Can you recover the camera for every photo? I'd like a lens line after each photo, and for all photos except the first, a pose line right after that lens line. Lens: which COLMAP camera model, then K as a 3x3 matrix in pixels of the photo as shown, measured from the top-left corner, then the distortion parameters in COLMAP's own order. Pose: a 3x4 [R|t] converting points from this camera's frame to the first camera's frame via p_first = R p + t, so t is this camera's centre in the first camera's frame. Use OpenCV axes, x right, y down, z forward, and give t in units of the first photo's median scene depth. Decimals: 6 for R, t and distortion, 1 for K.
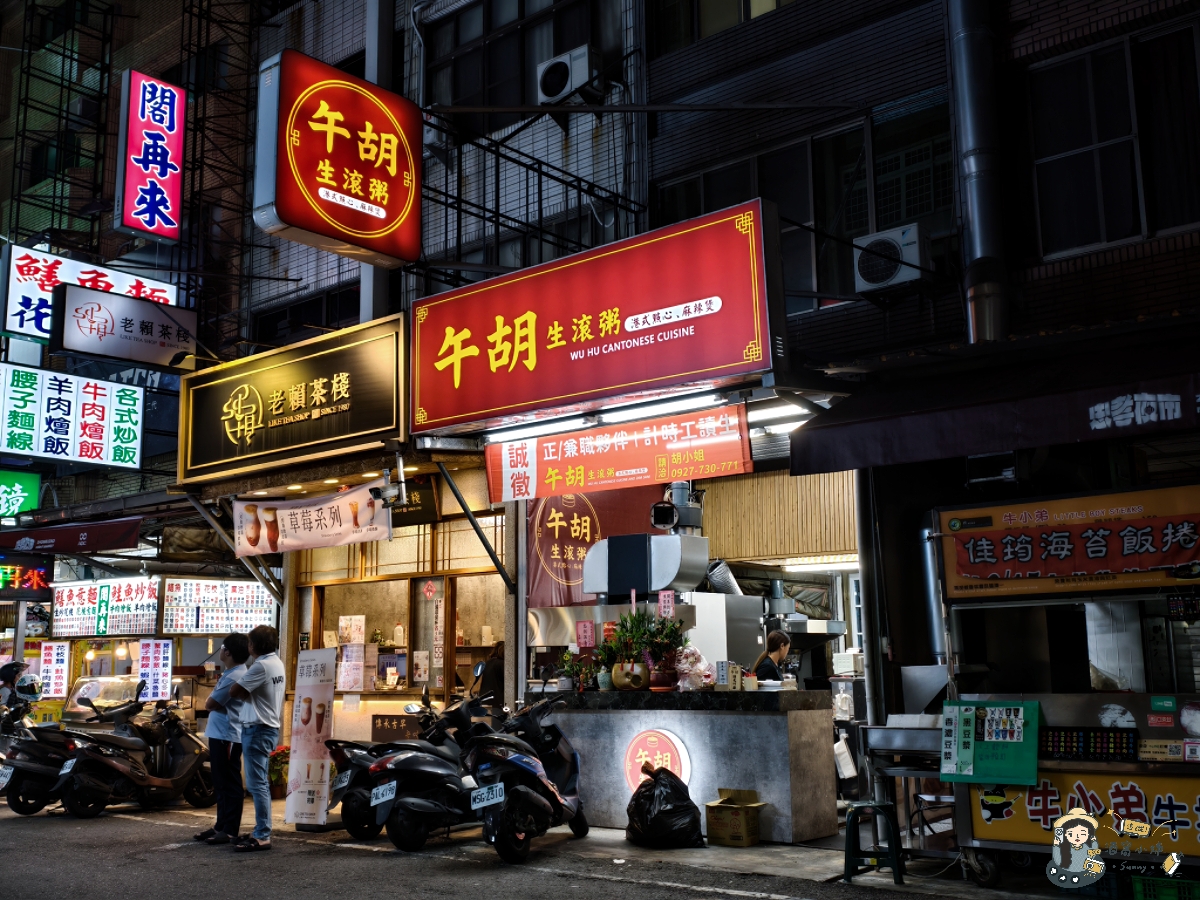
lens RADIAL K [[1176.7, 0, 600.0], [0, 1176.7, 450.0], [0, 0, 1]] dist [0.163713, -0.340831]
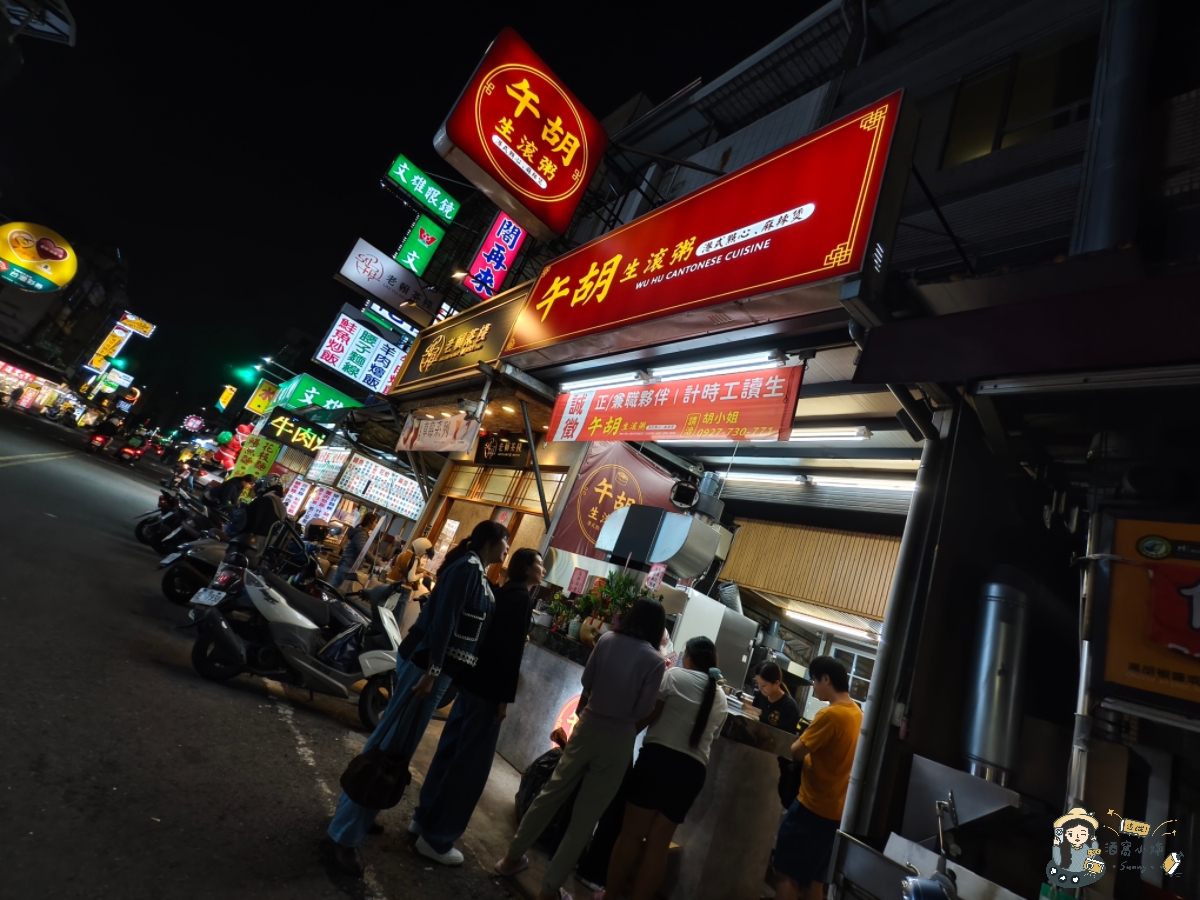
lens RADIAL K [[550.4, 0, 600.0], [0, 550.4, 450.0], [0, 0, 1]] dist [0.004098, 0.000040]
pose [[0.920179, 0.308664, -0.240826, 0.088580], [-0.341690, 0.933449, -0.109181, 0.095263], [0.191098, 0.182754, 0.964408, 0.519009]]
